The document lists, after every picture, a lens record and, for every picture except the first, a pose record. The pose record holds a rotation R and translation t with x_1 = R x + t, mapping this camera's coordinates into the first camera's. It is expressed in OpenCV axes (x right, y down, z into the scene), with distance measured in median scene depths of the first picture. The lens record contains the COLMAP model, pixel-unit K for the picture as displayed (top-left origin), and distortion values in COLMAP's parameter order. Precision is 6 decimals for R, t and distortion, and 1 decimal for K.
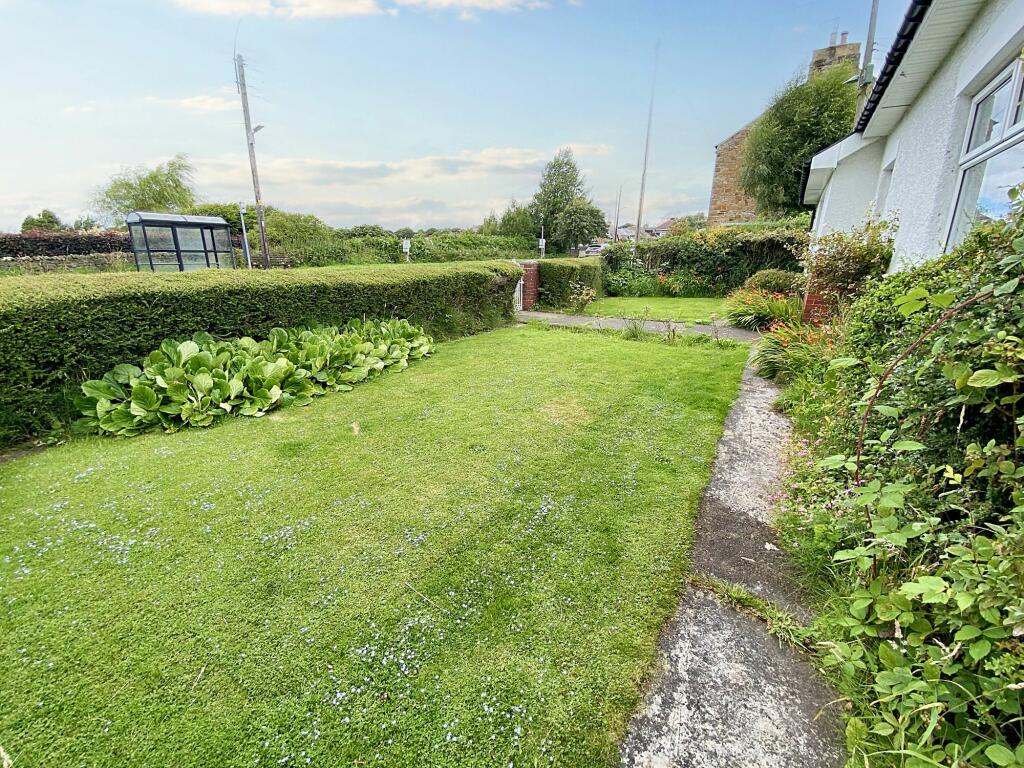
lens RADIAL K [[418.1, 0, 510.9], [0, 418.1, 375.3], [0, 0, 1]] dist [-0.020925, -0.004073]
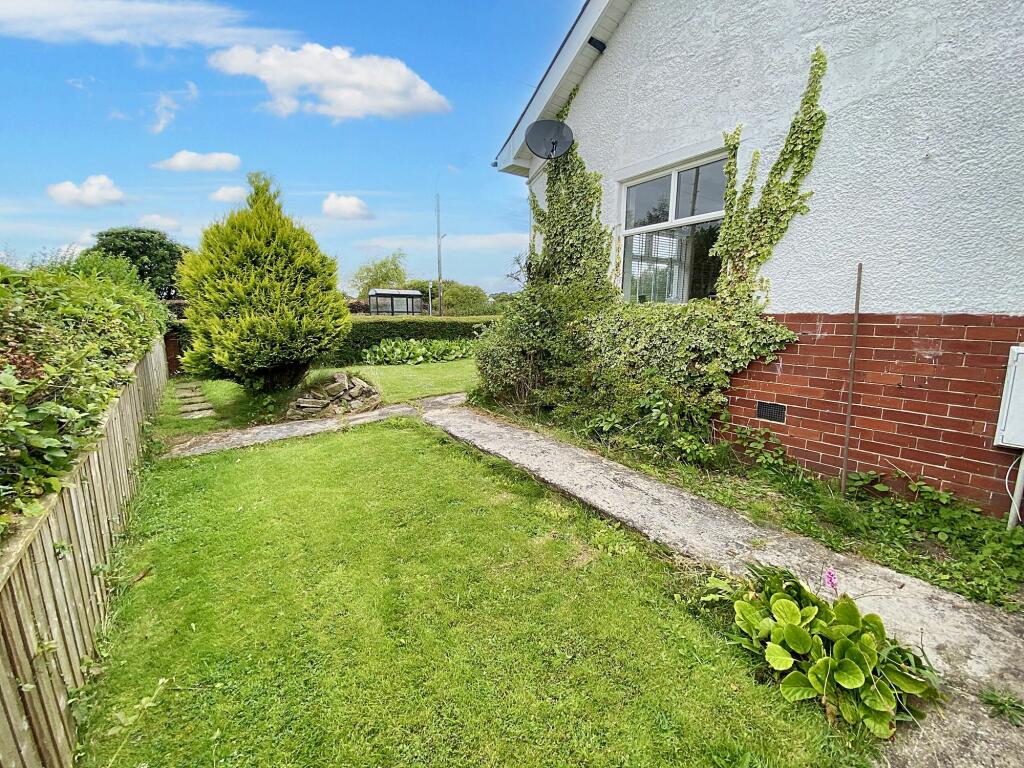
lens RADIAL K [[418.1, 0, 514.3], [0, 418.1, 387.6], [0, 0, 1]] dist [-0.020925, -0.004073]
pose [[0.929719, 0.049302, -0.364953, 0.268094], [-0.089792, 0.991438, -0.094811, 0.114484], [0.357154, 0.120917, 0.926186, -0.338355]]
